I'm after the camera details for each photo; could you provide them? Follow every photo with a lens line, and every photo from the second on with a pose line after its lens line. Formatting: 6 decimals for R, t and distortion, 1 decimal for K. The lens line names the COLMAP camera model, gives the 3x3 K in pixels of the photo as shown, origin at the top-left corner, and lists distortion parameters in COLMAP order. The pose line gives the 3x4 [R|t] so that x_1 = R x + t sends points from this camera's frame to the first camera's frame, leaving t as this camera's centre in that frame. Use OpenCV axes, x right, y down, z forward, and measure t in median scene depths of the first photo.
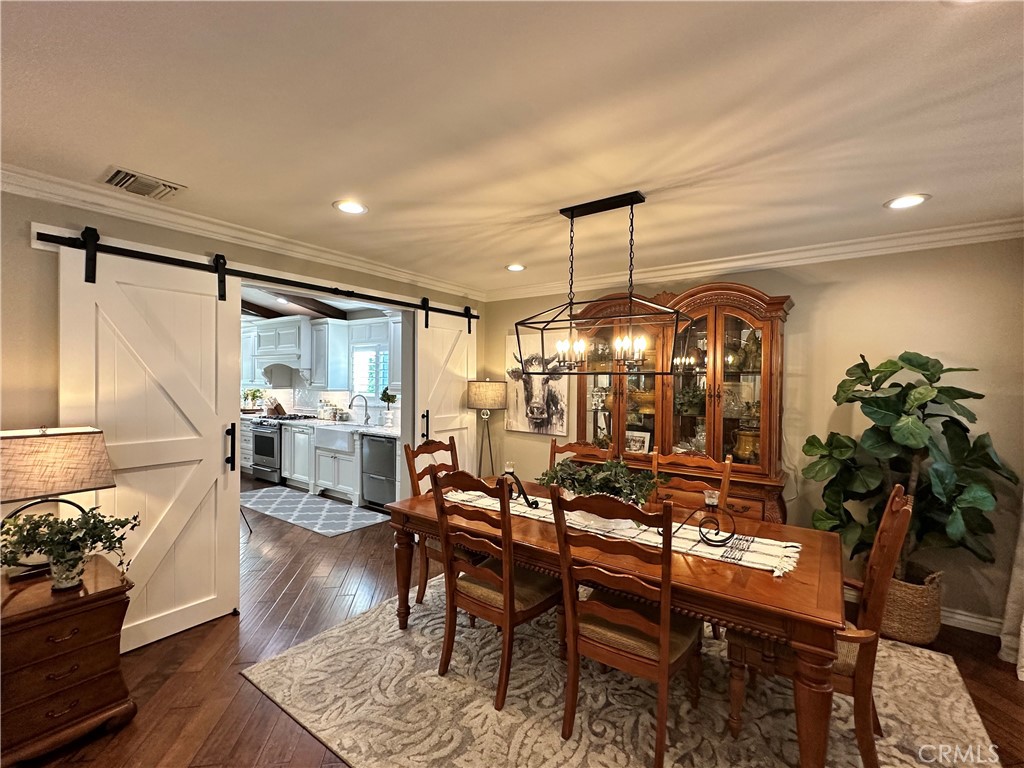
lens RADIAL K [[448.6, 0, 511.1], [0, 448.6, 383.3], [0, 0, 1]] dist [0.001240, 0.000076]
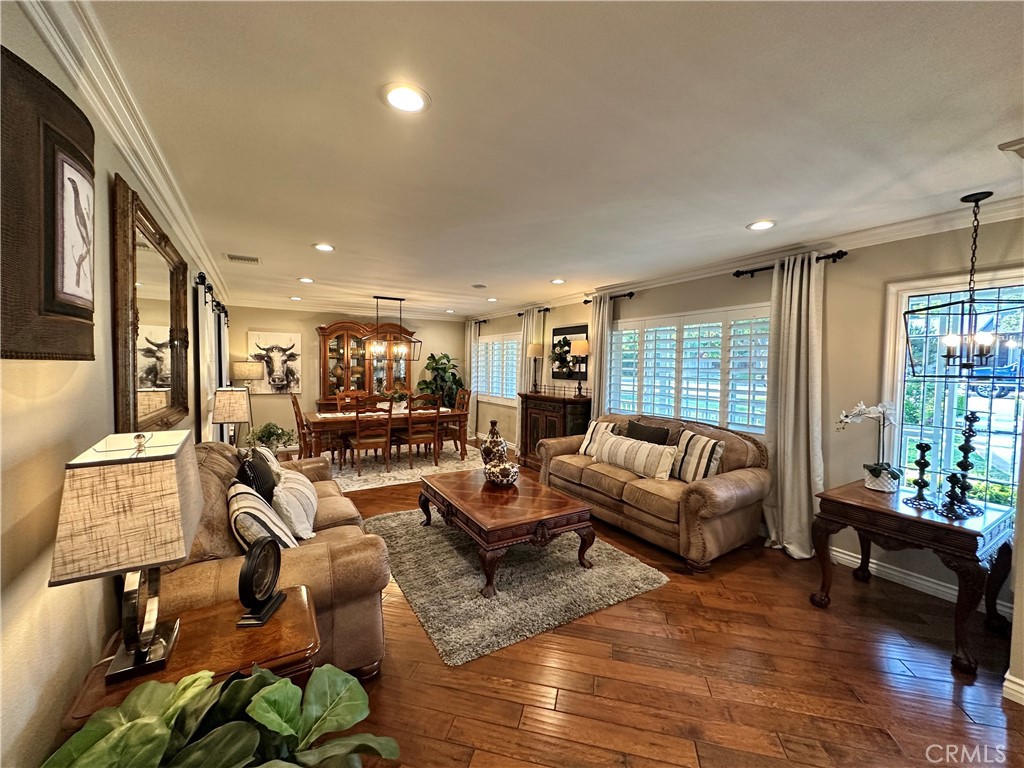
lens RADIAL K [[408.1, 0, 510.3], [0, 408.1, 378.3], [0, 0, 1]] dist [0.002348, 0.000068]
pose [[0.367338, -0.039349, 0.929255, -1.036428], [0.000110, 0.999106, 0.042264, -0.007862], [-0.930087, -0.015423, 0.367014, -0.343943]]
